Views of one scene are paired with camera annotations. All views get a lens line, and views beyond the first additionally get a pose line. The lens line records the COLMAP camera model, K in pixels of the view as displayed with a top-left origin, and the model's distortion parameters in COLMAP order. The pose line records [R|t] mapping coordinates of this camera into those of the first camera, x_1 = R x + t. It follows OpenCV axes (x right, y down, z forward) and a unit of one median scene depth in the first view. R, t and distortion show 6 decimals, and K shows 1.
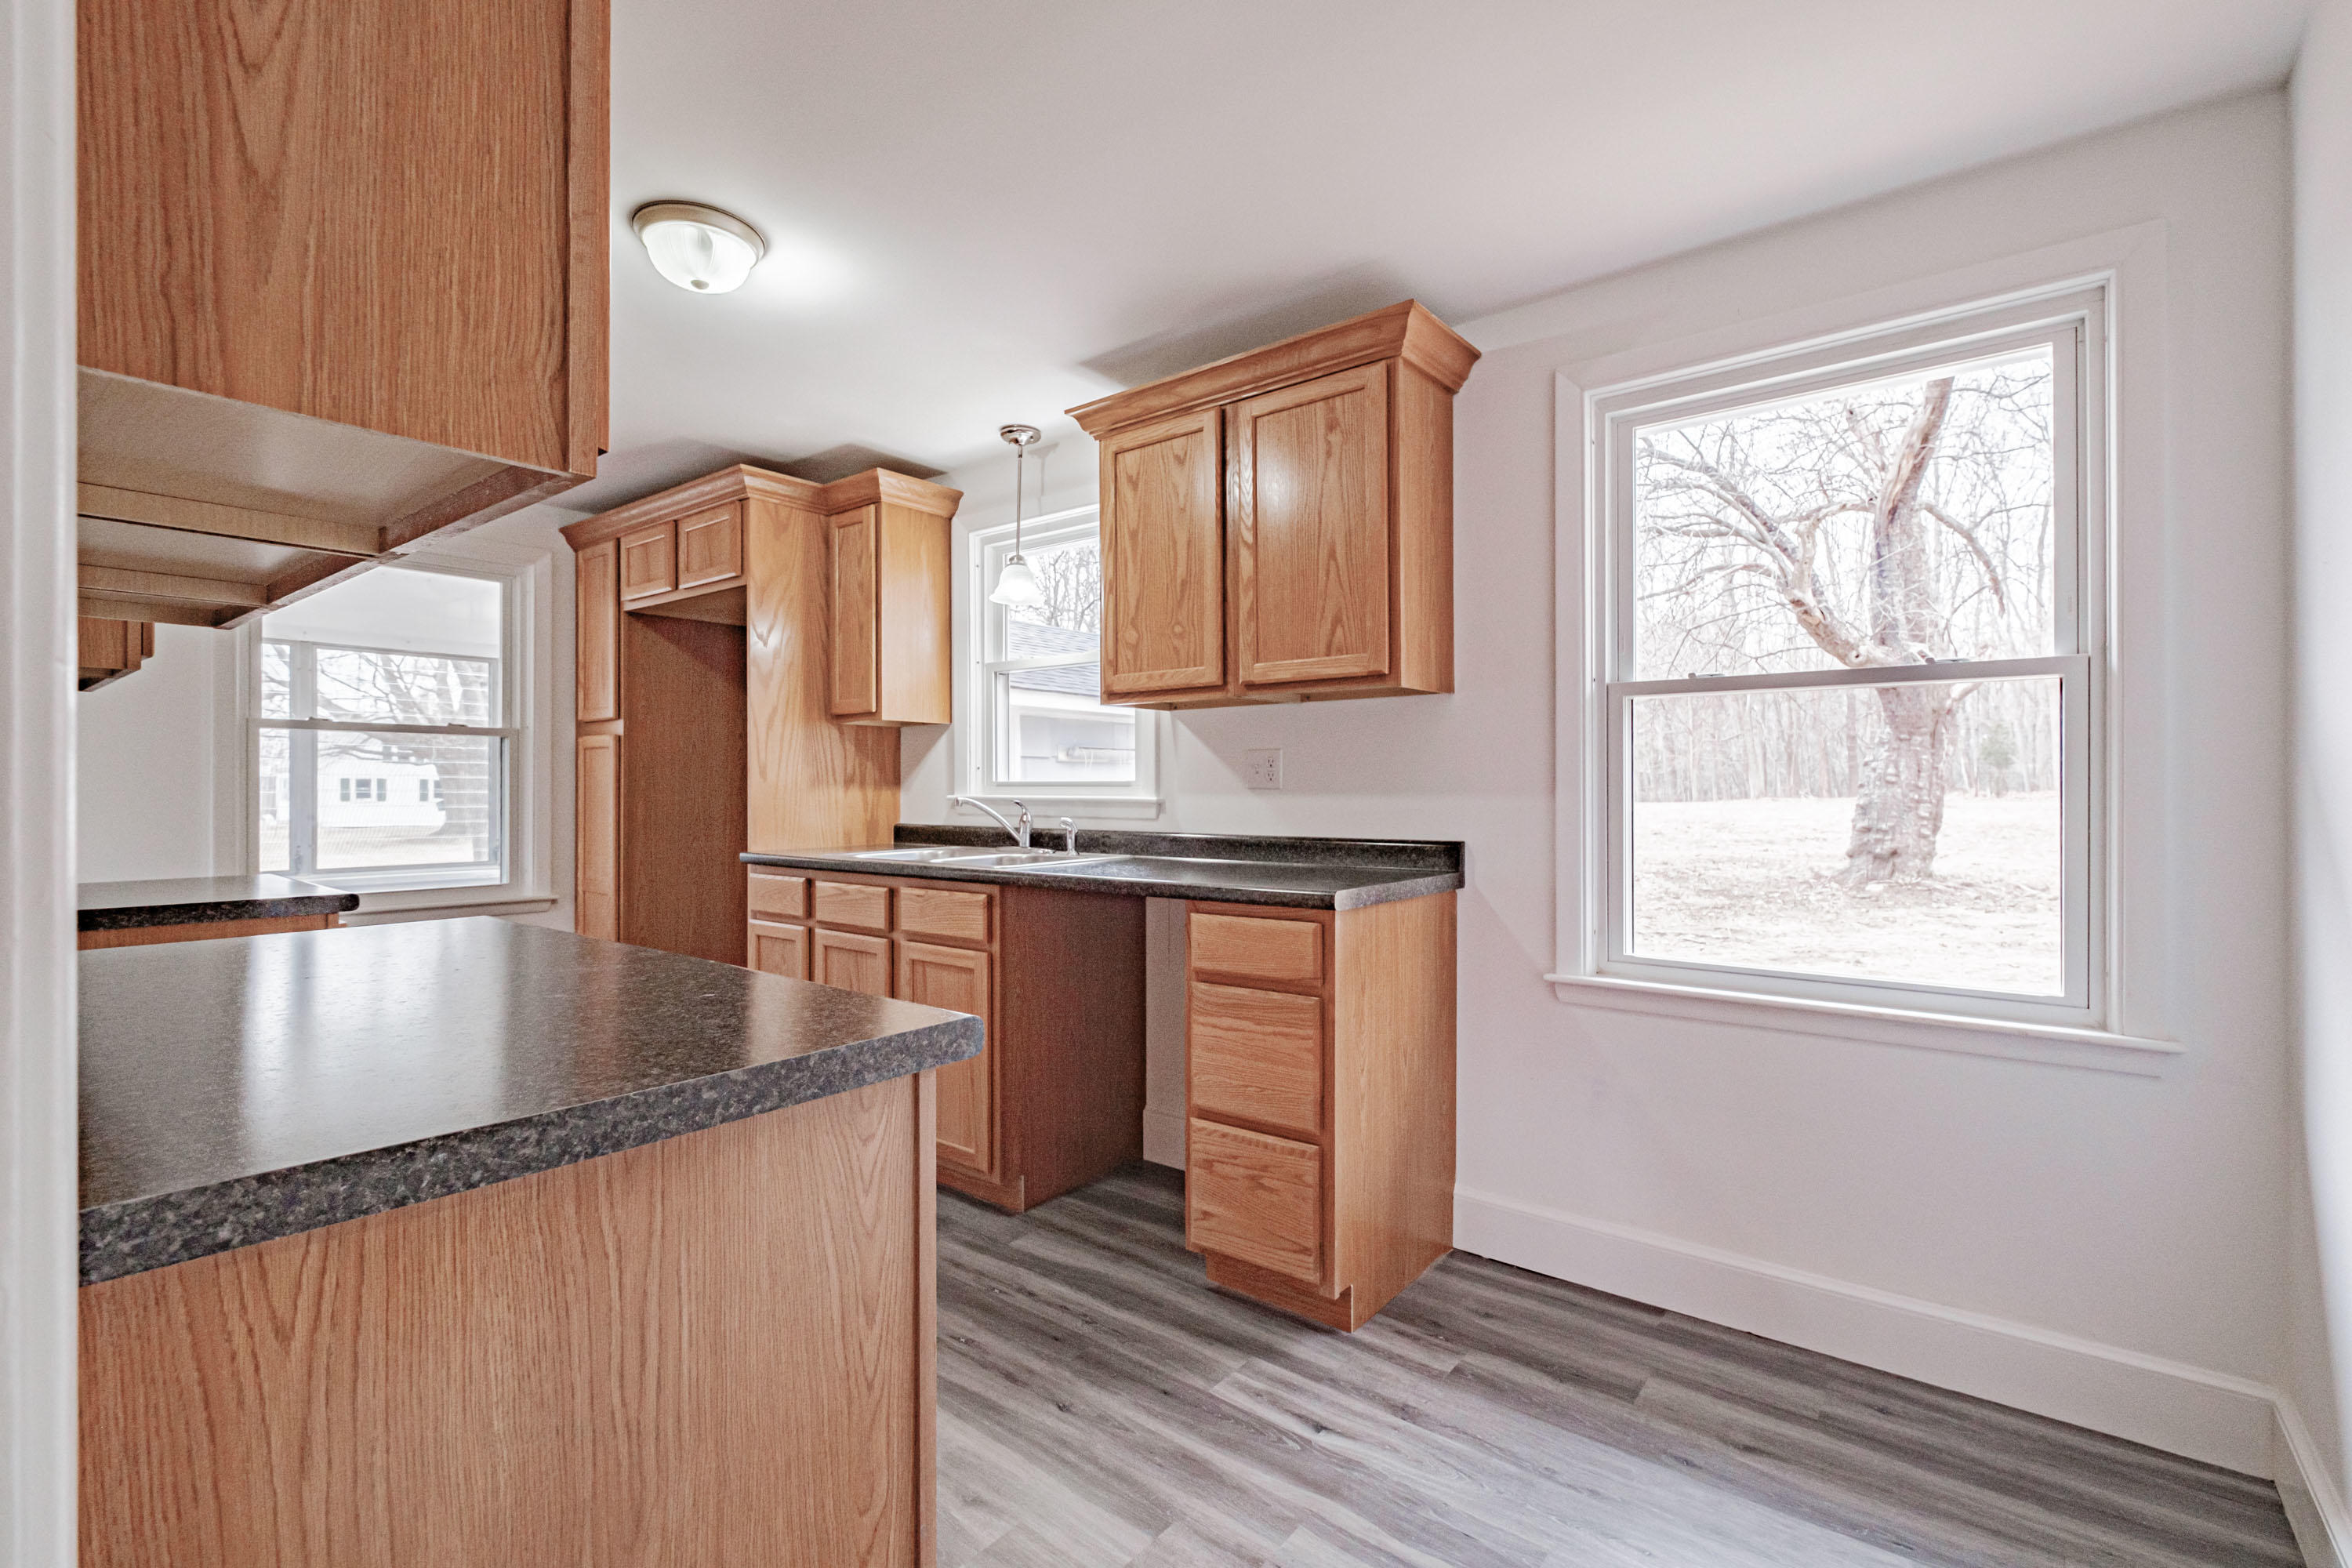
lens RADIAL K [[1043.0, 0, 1176.0], [0, 1043.0, 784.0], [0, 0, 1]] dist [0.000510, -0.000039]
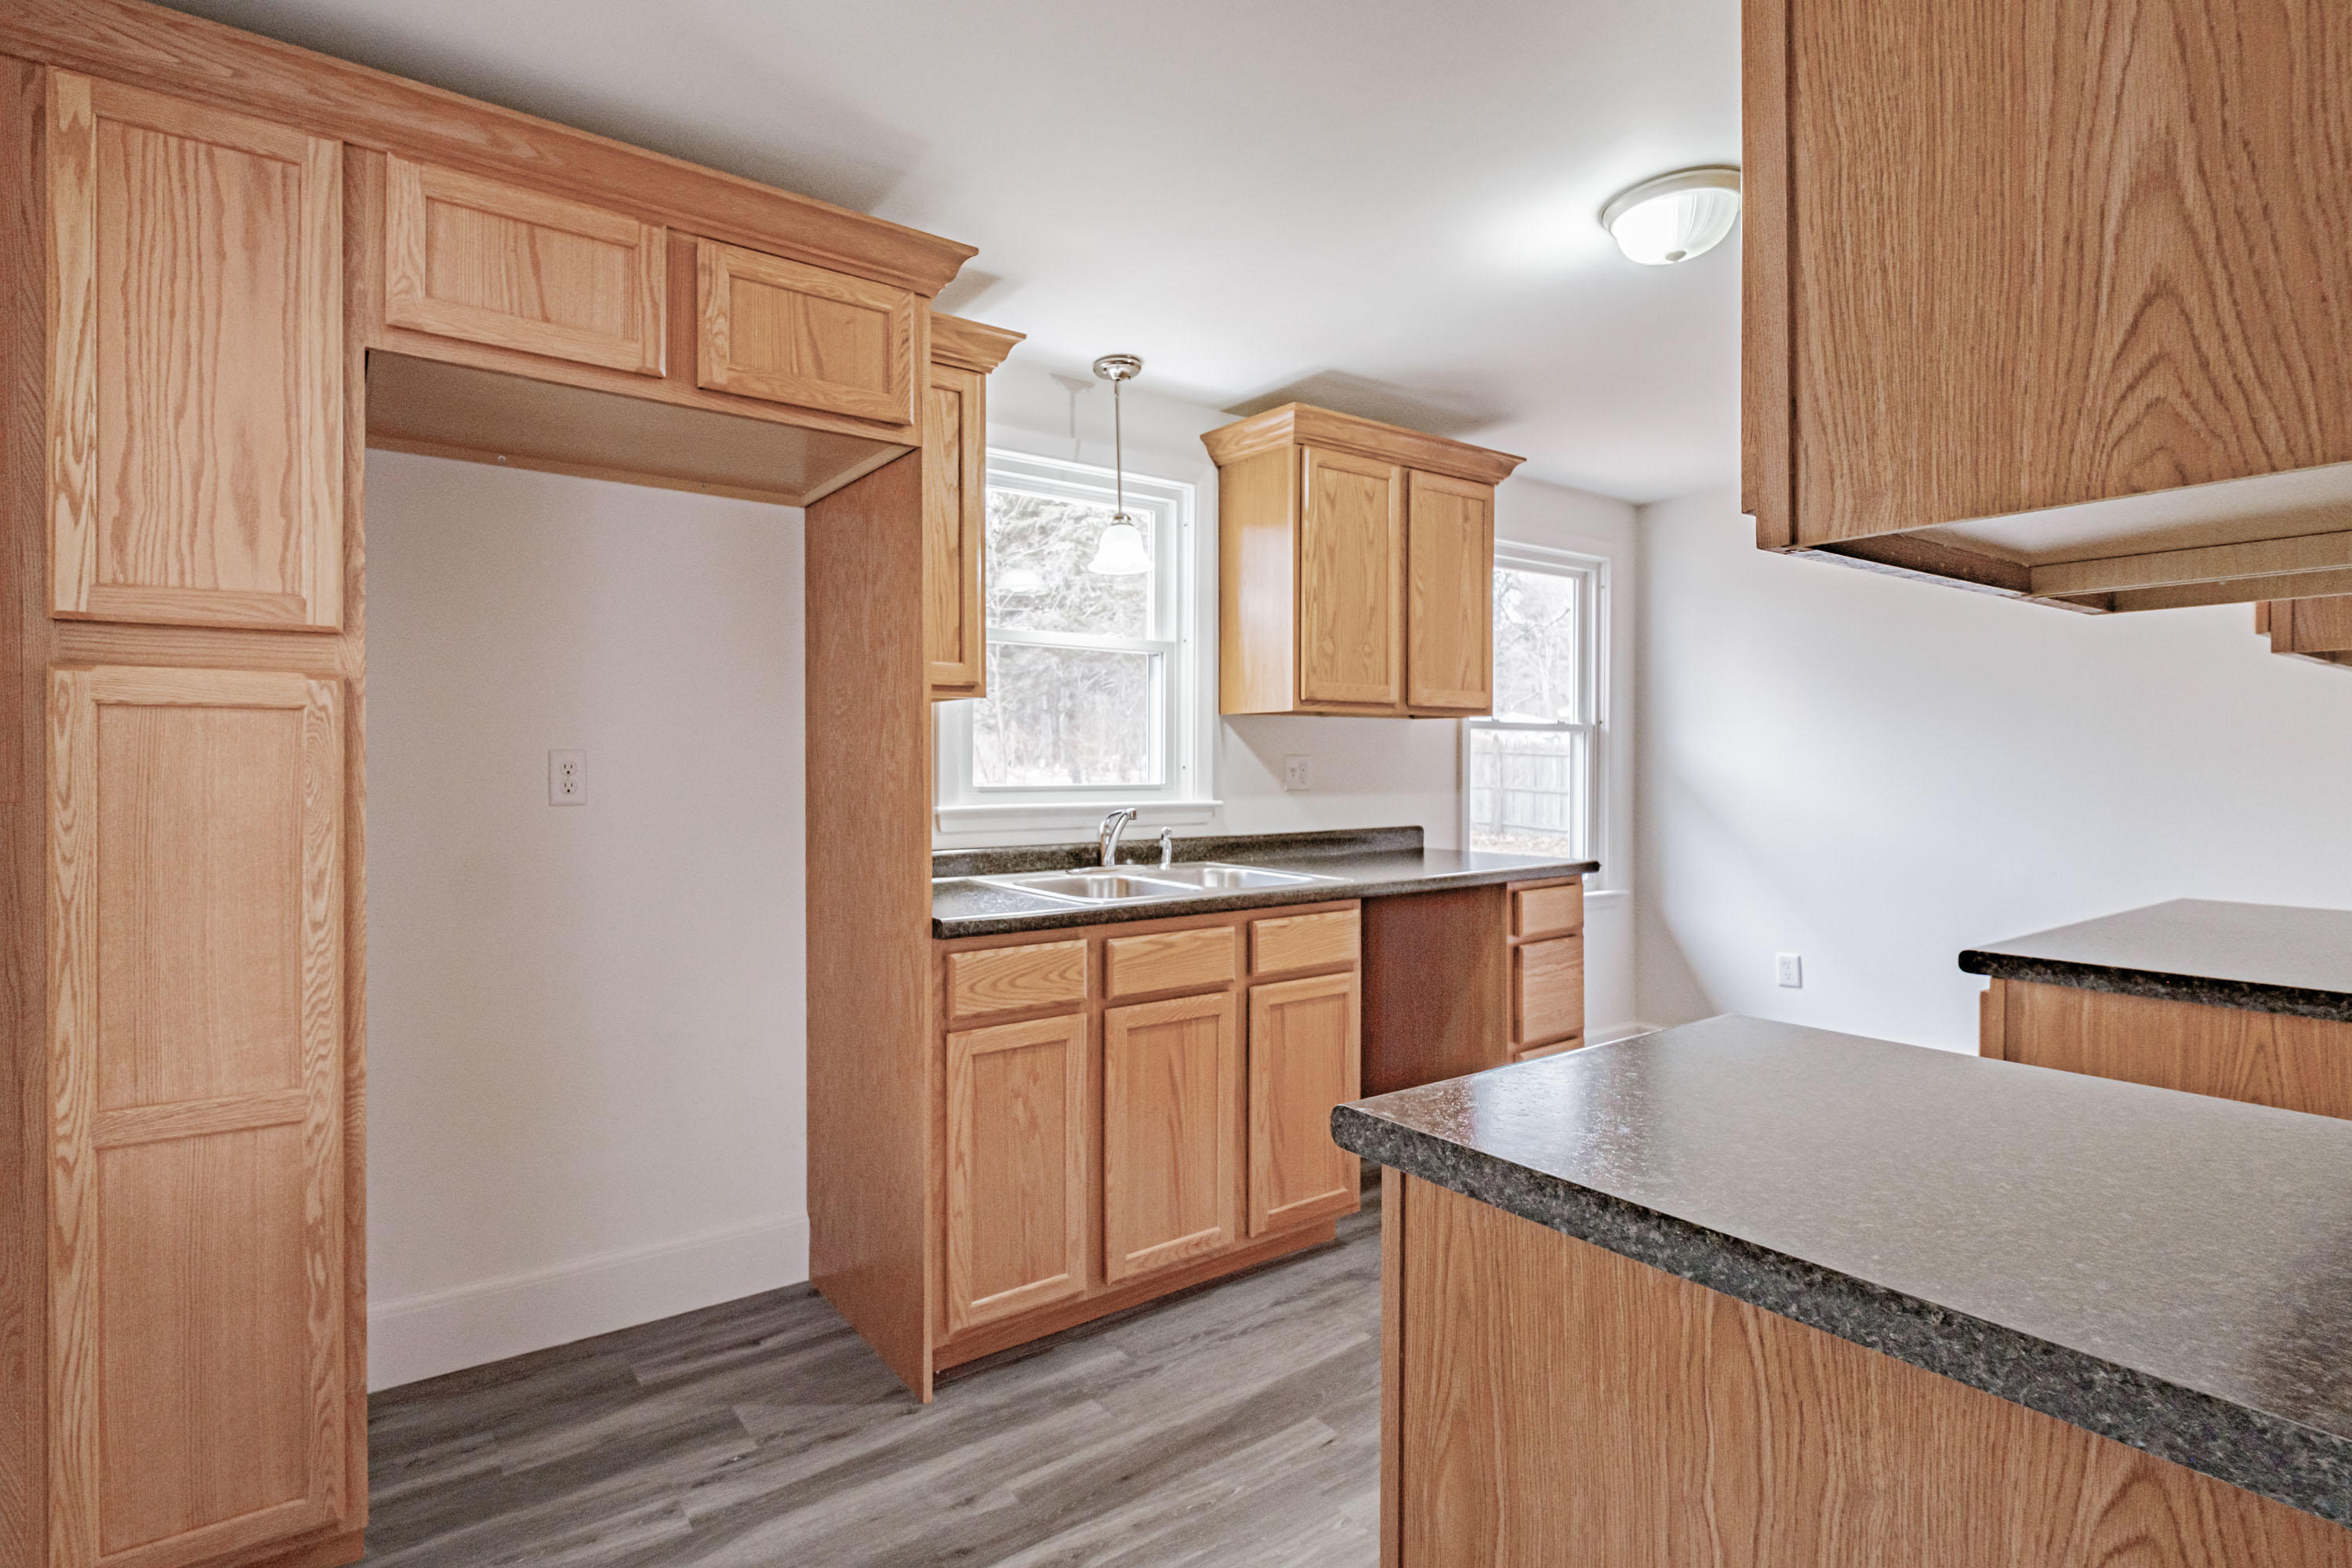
lens RADIAL K [[1059.9, 0, 1172.7], [0, 1059.9, 769.4], [0, 0, 1]] dist [0.000835, -0.000255]
pose [[0.295557, -0.002201, 0.955323, -1.010424], [-0.004141, 0.999985, 0.003585, -0.021310], [-0.955316, -0.005015, 0.295544, 0.769345]]
